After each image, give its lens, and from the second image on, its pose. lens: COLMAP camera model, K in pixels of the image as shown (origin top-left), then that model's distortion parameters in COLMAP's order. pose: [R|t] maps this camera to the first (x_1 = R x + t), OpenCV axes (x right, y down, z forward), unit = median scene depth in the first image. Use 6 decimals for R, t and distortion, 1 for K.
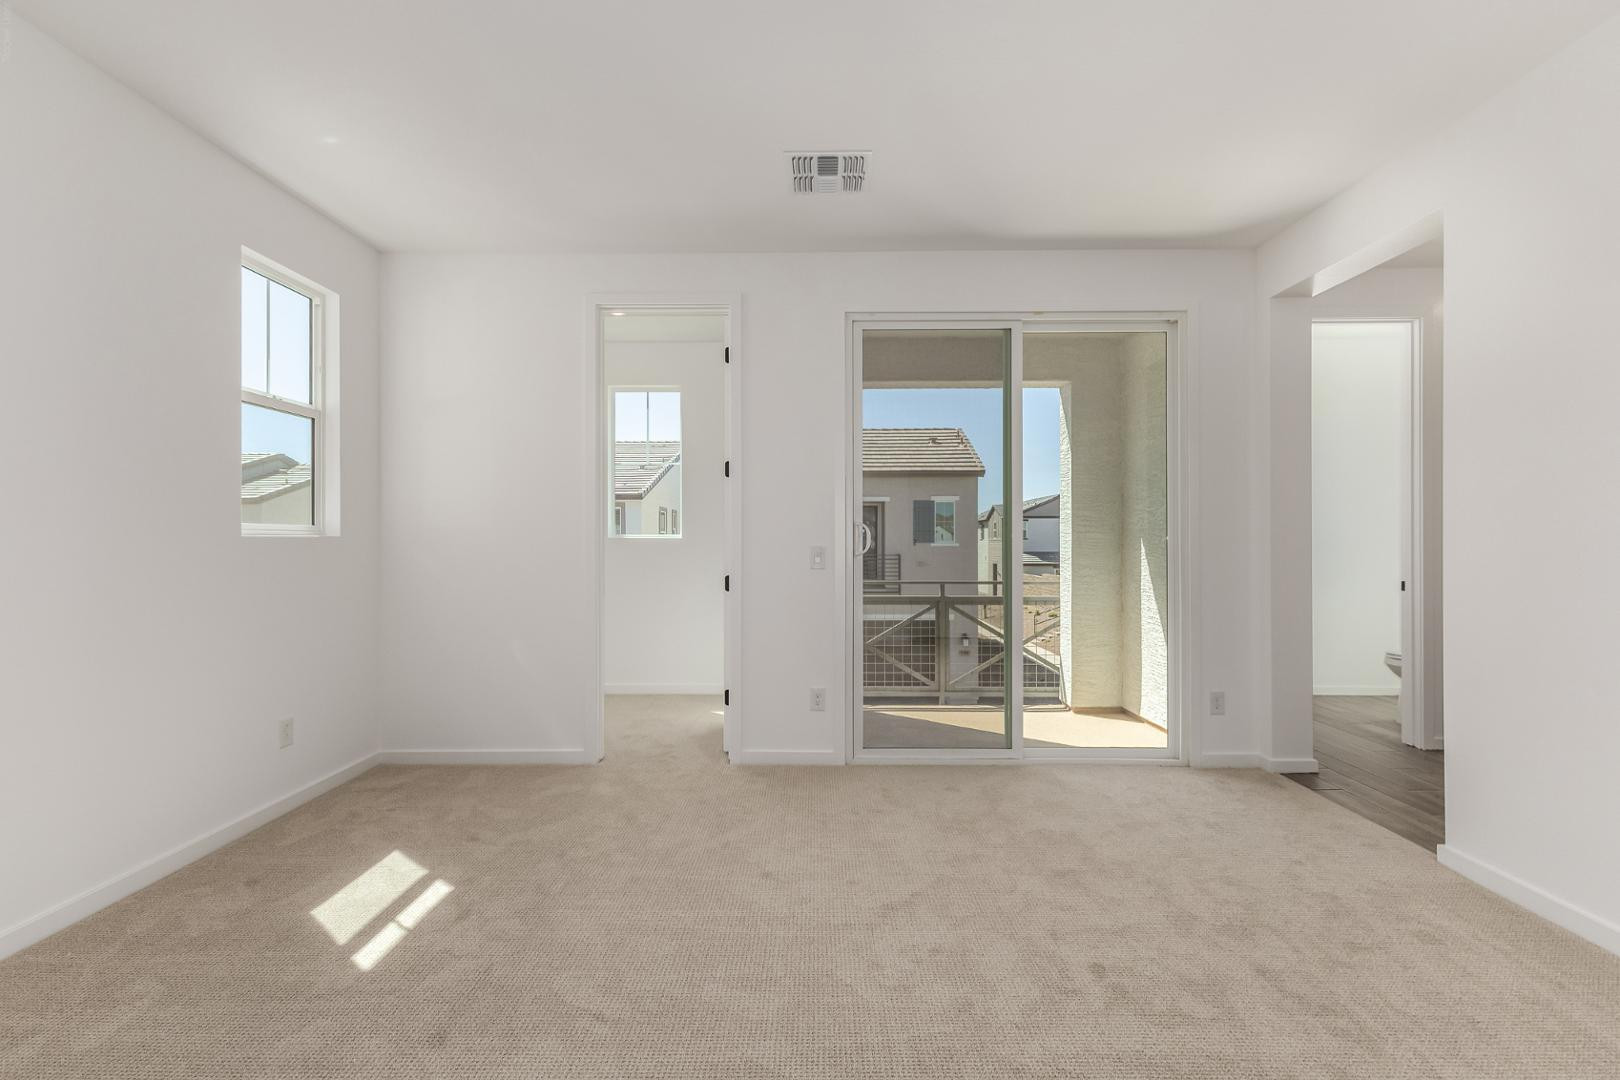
lens RADIAL K [[706.2, 0, 803.8], [0, 706.2, 543.3], [0, 0, 1]] dist [0.007851, -0.000554]
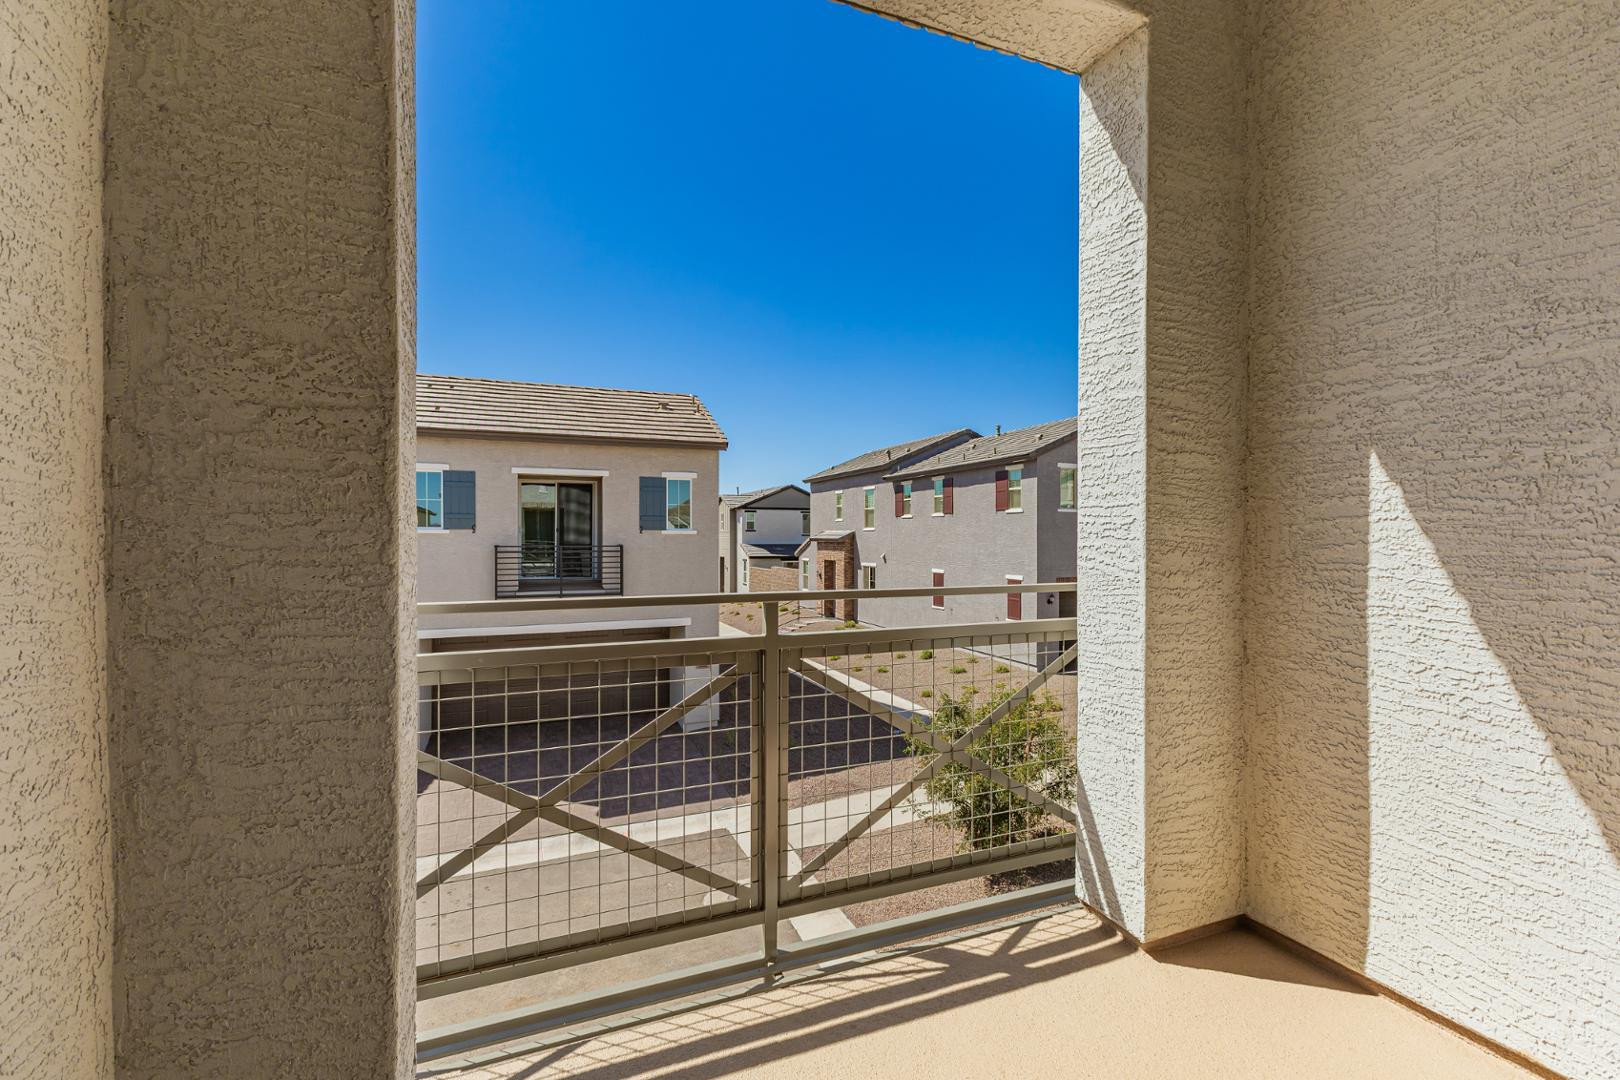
lens RADIAL K [[699.7, 0, 811.2], [0, 699.7, 537.9], [0, 0, 1]] dist [0.015318, -0.004664]
pose [[0.919372, 0.000276, 0.393388, 0.305592], [-0.000298, 1.000000, -0.000004, 0.103325], [-0.393388, -0.000114, 0.919372, 2.650926]]
